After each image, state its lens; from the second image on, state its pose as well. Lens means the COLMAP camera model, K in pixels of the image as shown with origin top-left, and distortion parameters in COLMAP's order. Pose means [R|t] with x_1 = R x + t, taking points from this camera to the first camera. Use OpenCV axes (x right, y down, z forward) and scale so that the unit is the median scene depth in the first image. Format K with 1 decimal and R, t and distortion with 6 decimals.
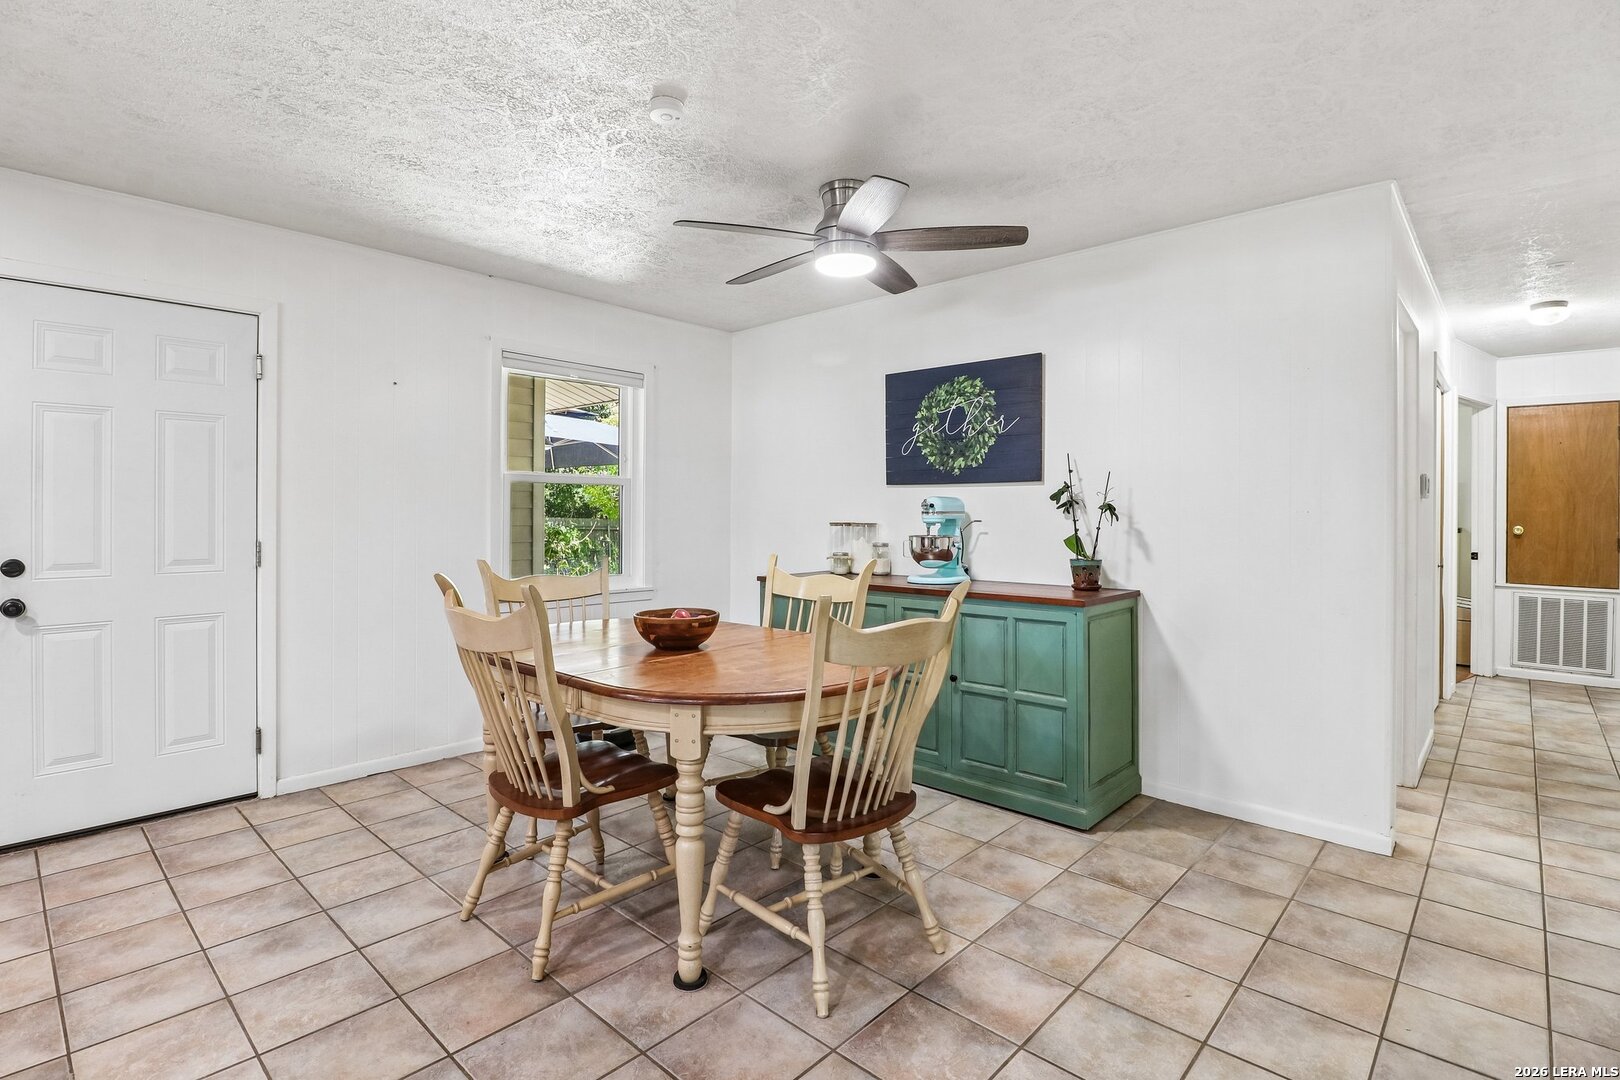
lens RADIAL K [[777.9, 0, 807.2], [0, 777.9, 530.7], [0, 0, 1]] dist [-0.033657, -0.002720]
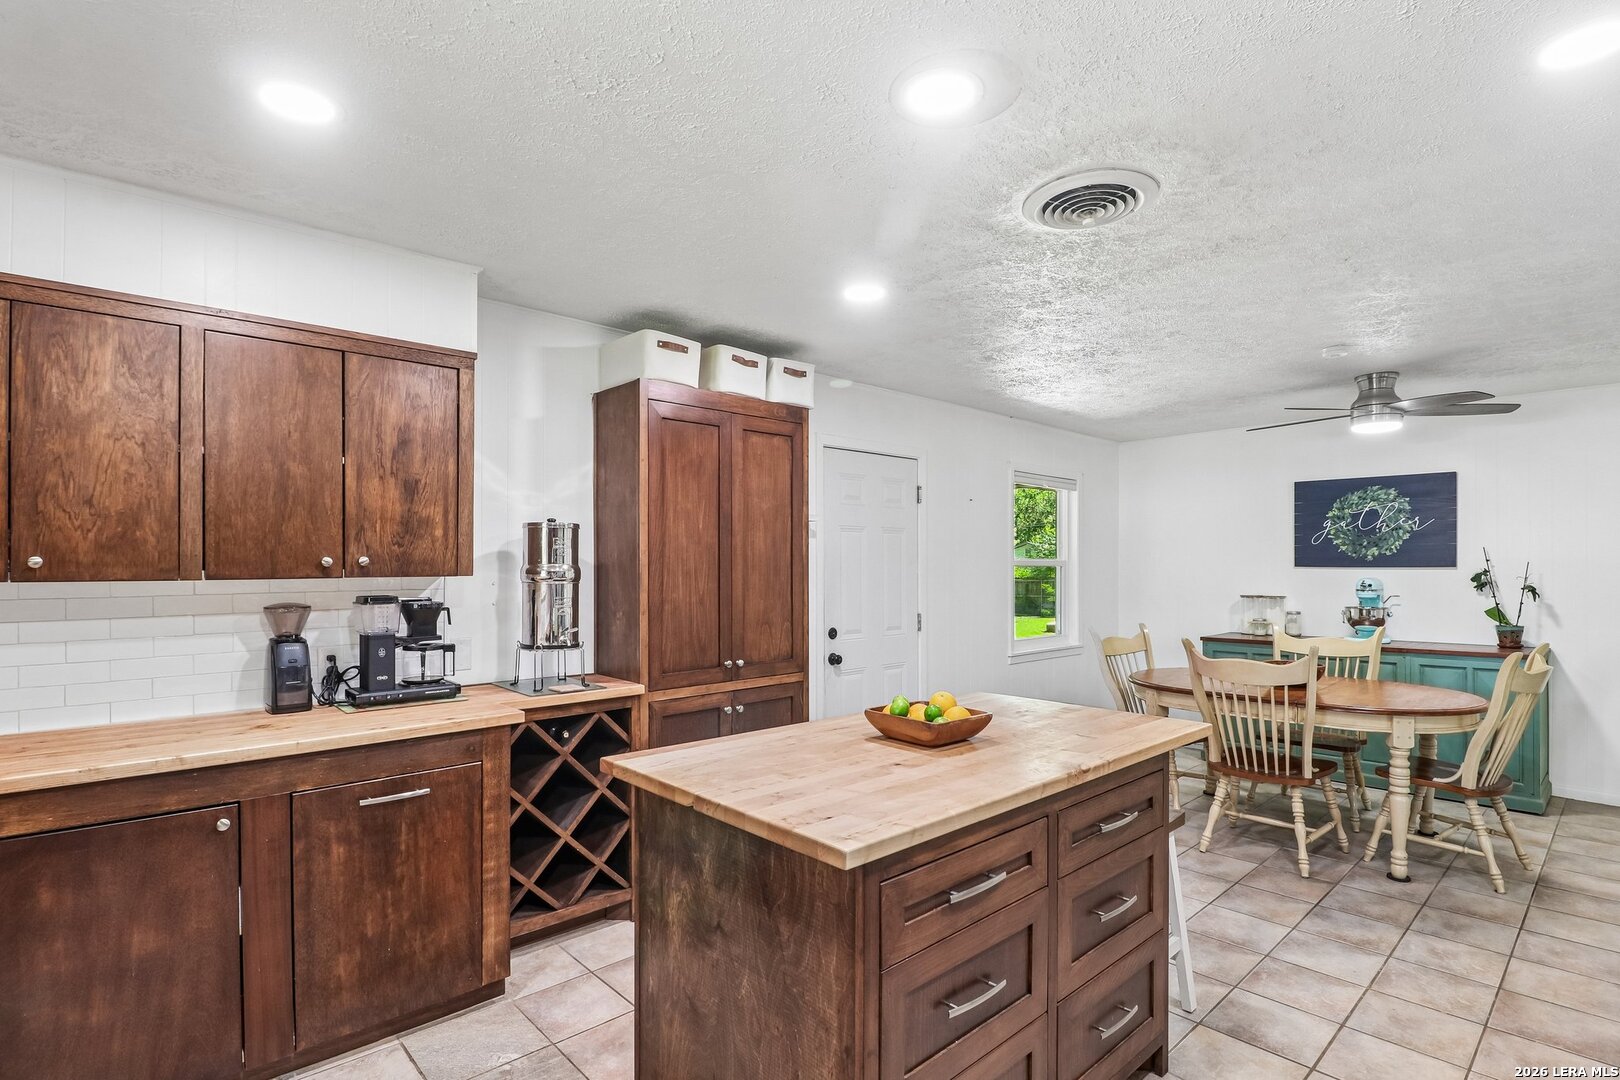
lens RADIAL K [[777.9, 0, 794.7], [0, 777.9, 582.0], [0, 0, 1]] dist [-0.033657, -0.002720]
pose [[0.993517, -0.004561, -0.113595, -0.678967], [0.004142, 0.999984, -0.003921, -0.036477], [0.113611, 0.003425, 0.993519, -0.430144]]
